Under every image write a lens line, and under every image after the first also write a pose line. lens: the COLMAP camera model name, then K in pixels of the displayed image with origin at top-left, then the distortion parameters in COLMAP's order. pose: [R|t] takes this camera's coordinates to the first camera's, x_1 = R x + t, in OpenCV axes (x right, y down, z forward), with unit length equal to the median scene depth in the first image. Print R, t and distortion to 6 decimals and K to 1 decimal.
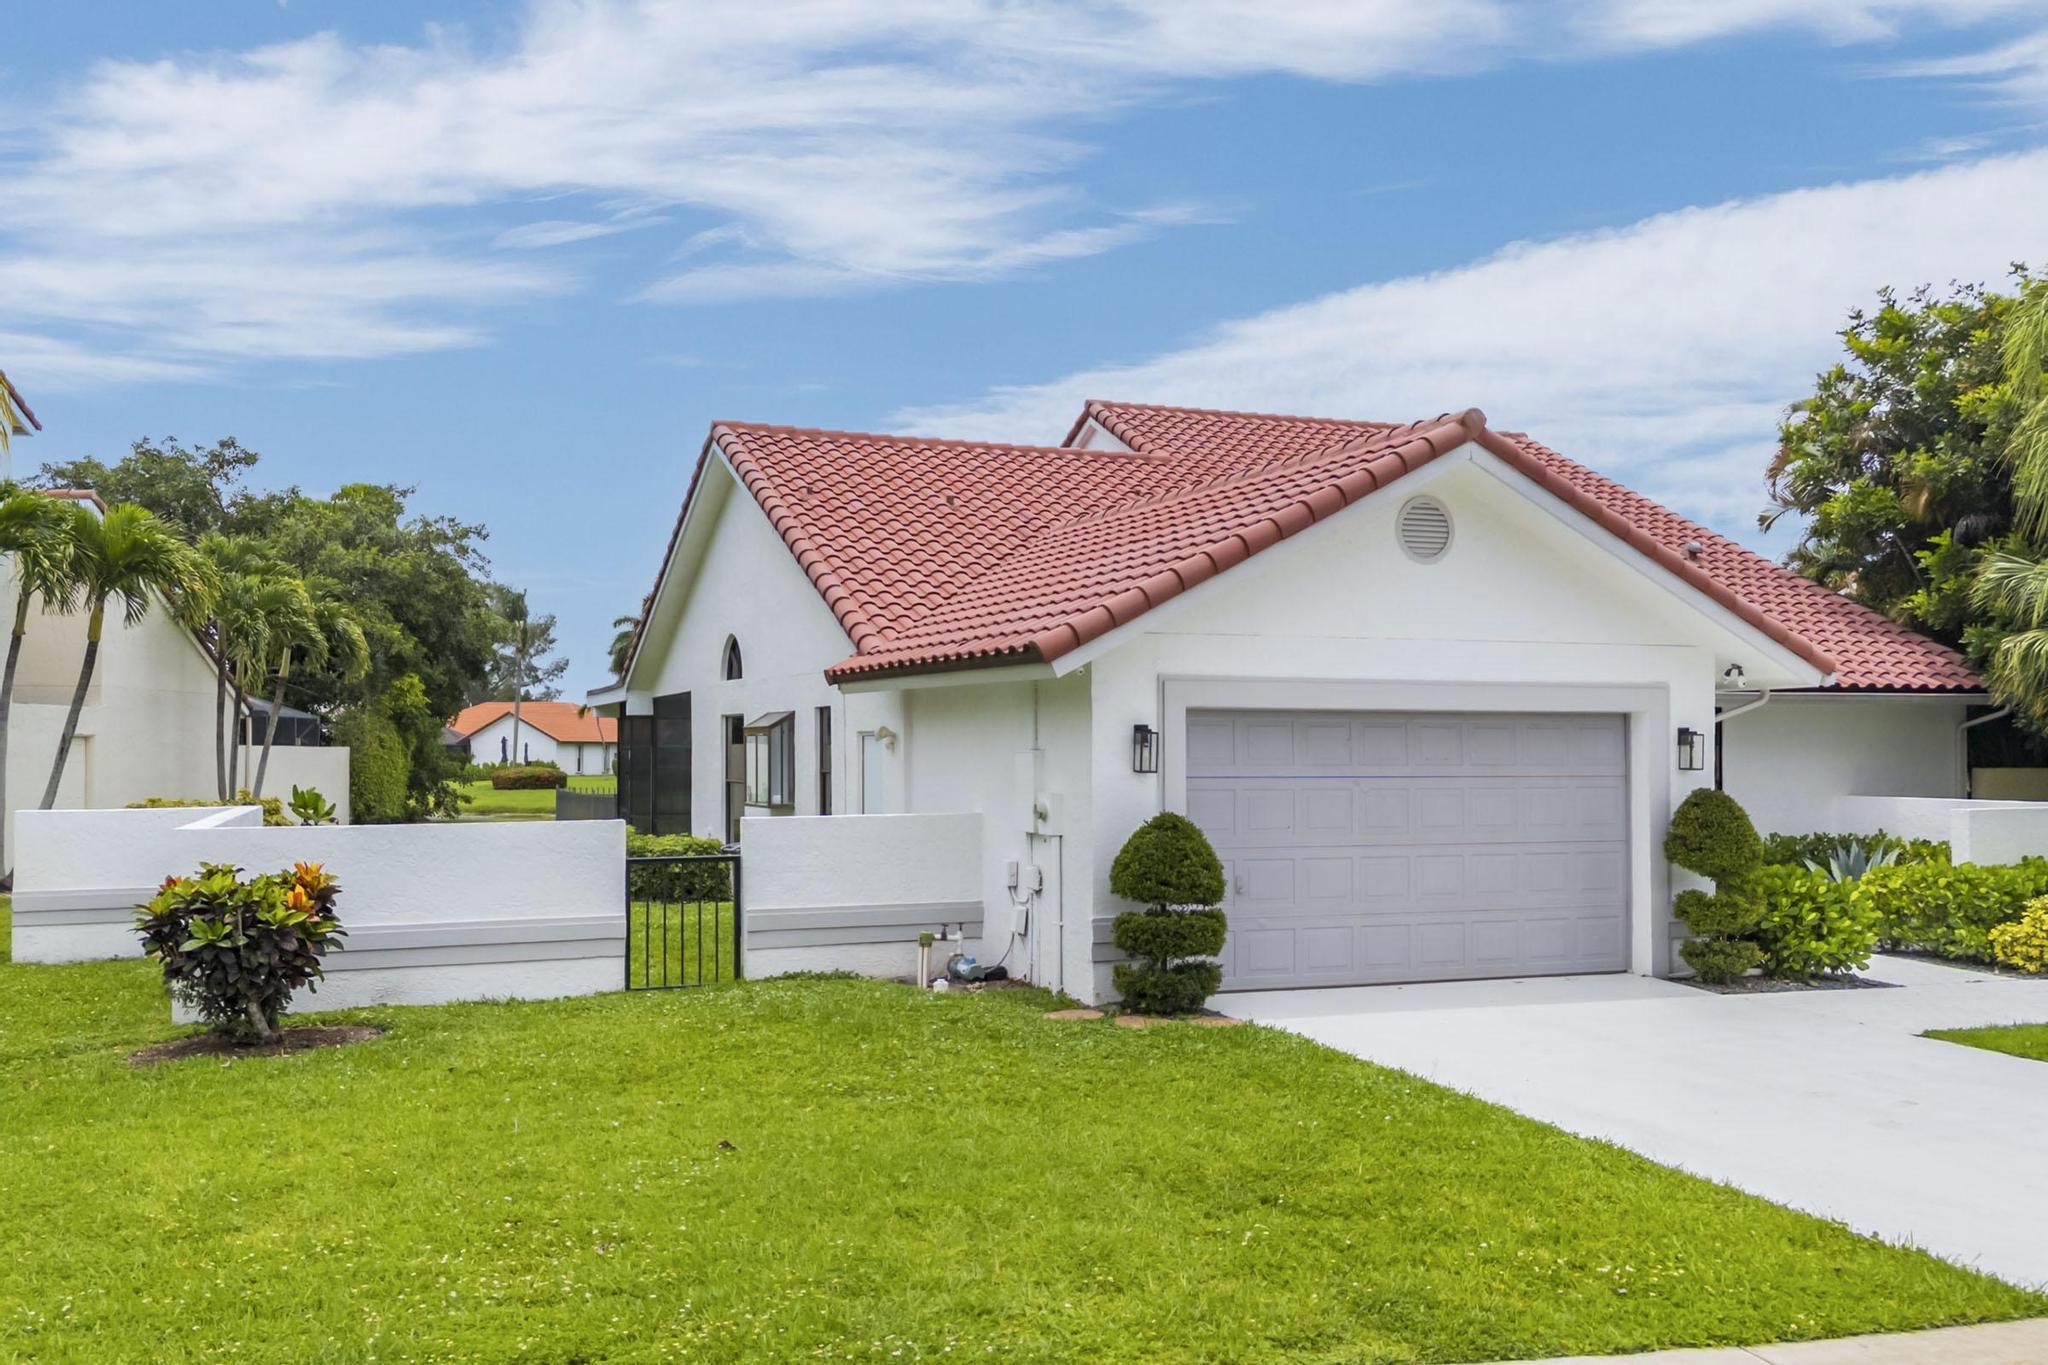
lens RADIAL K [[1798.0, 0, 1020.2], [0, 1798.0, 730.9], [0, 0, 1]] dist [0.094647, -0.001426]
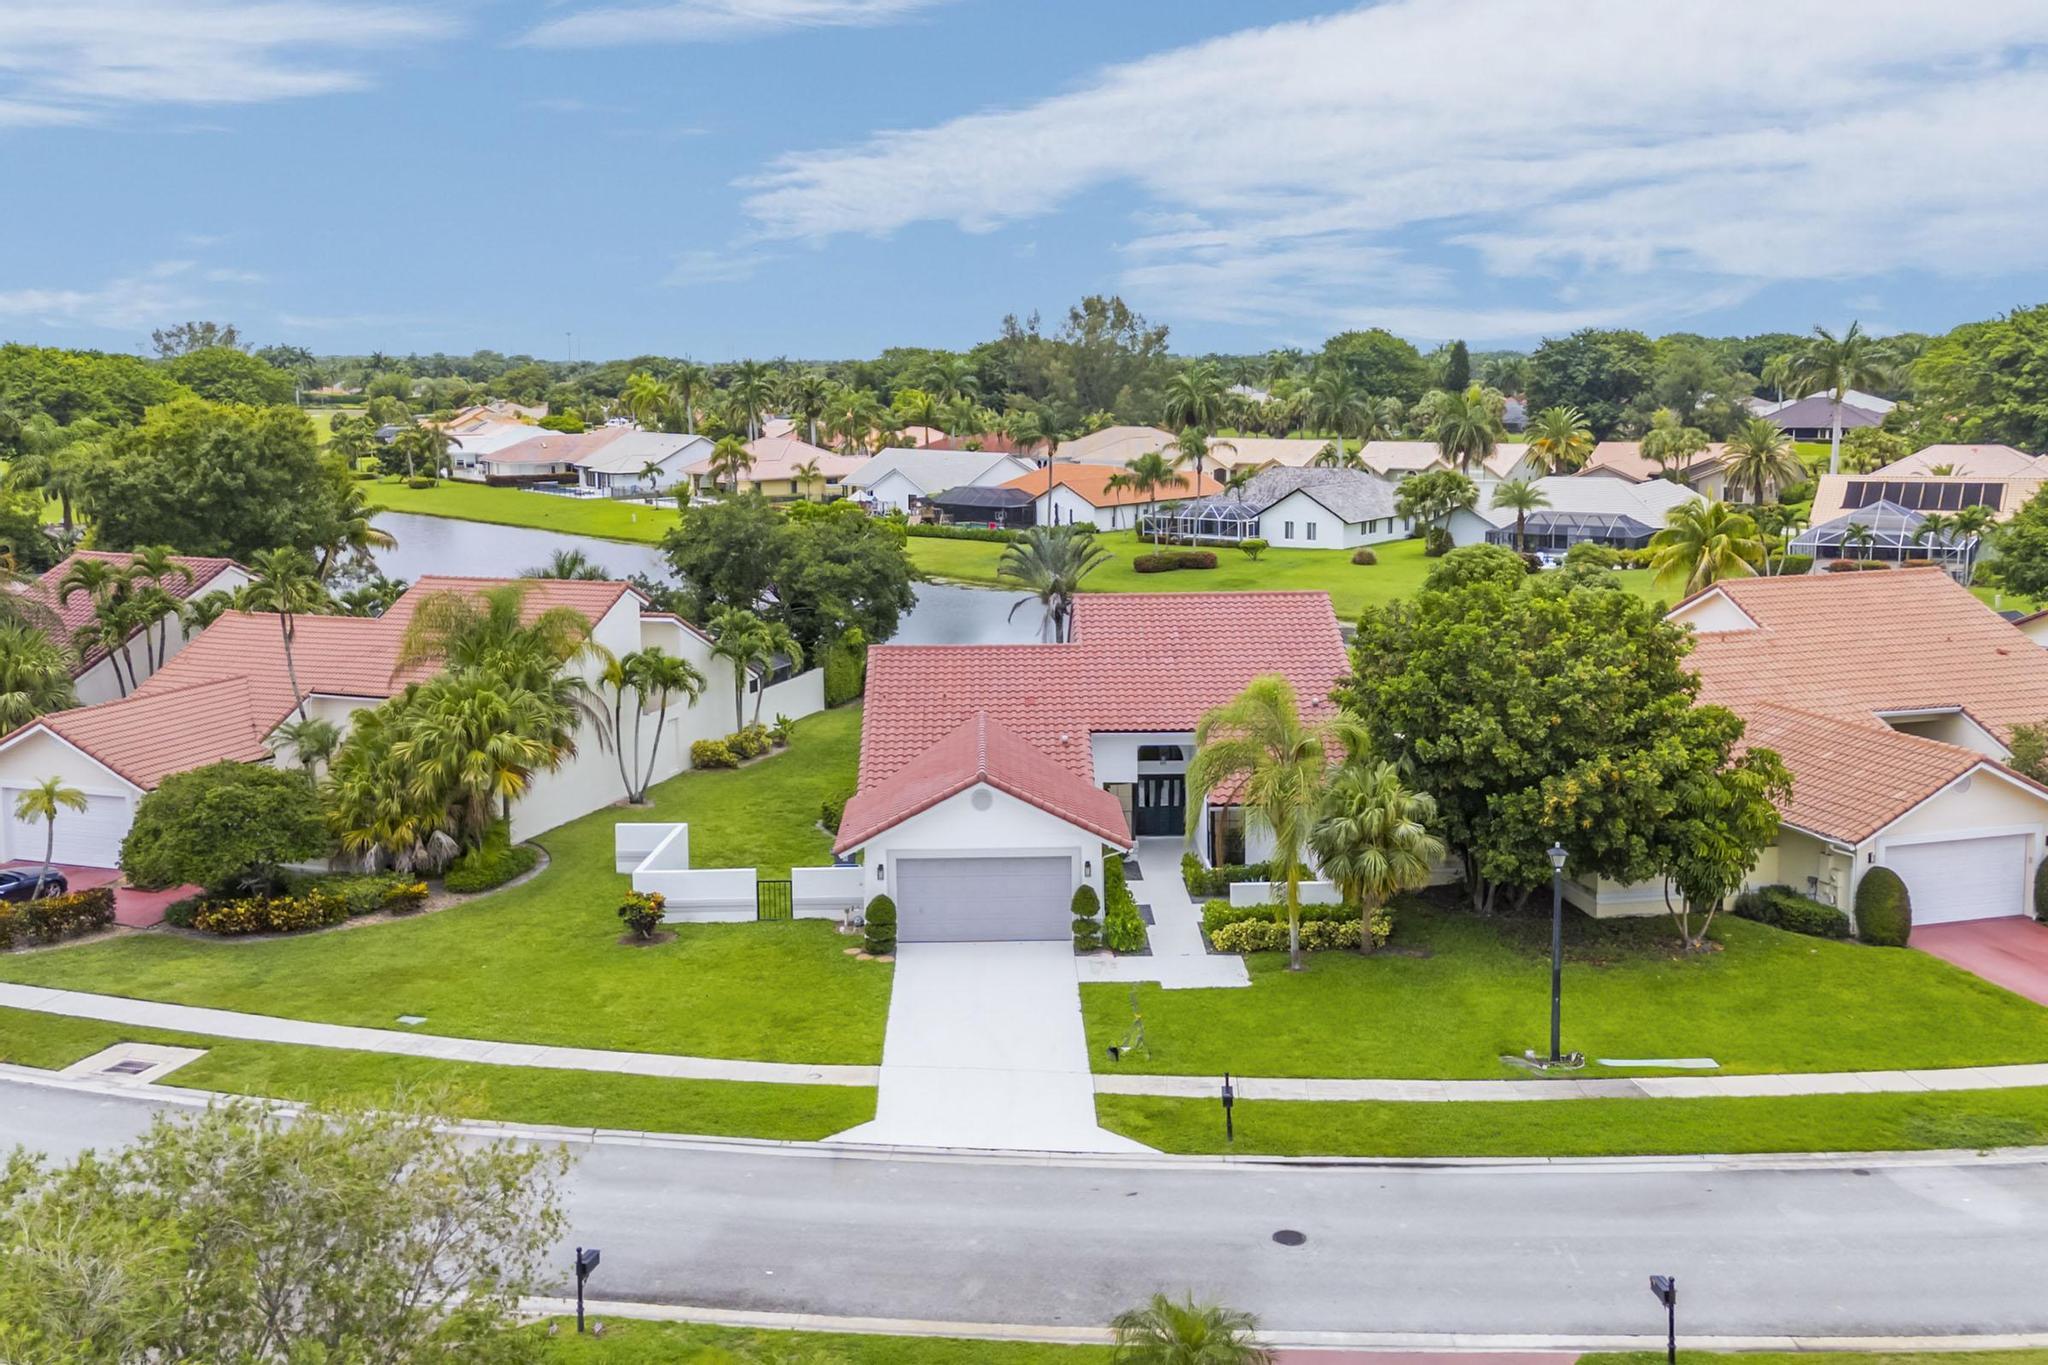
lens RADIAL K [[1817.7, 0, 1015.8], [0, 1817.7, 564.4], [0, 0, 1]] dist [0.070000, 0.017252]
pose [[0.927313, 0.032873, -0.372841, 1.539983], [0.013041, 0.992693, 0.119961, -0.956837], [0.374060, -0.116104, 0.920108, -1.939798]]
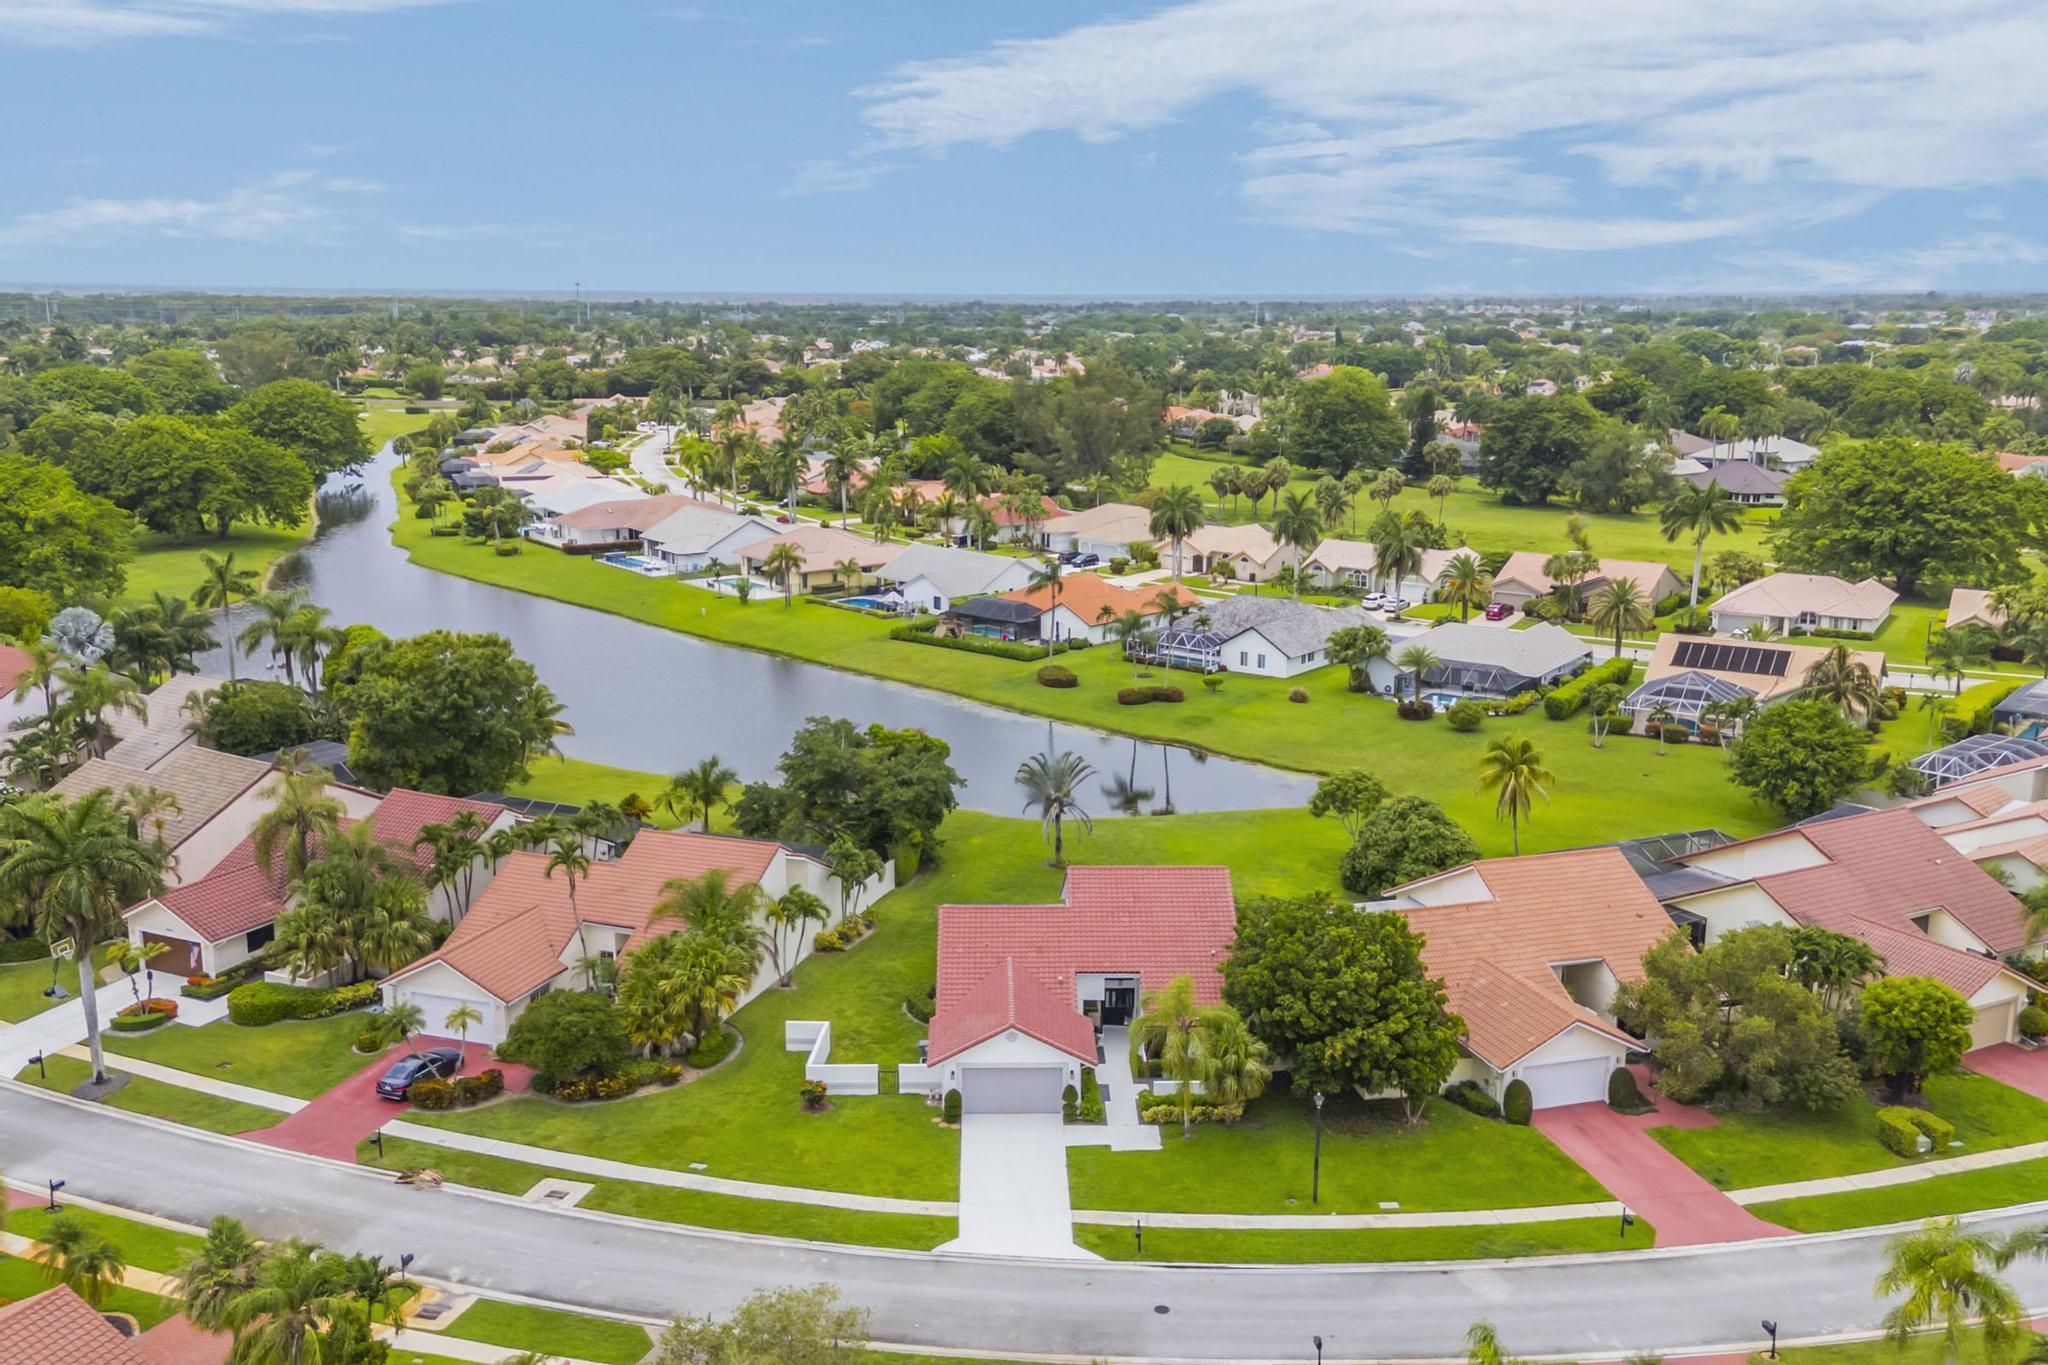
lens RADIAL K [[1795.0, 0, 1030.5], [0, 1795.0, 682.9], [0, 0, 1]] dist [0.078829, 0.009877]
pose [[0.929665, 0.080506, -0.359503, 2.290502], [0.000347, 0.975639, 0.219381, -2.502592], [0.368406, -0.204076, 0.906989, -3.920344]]
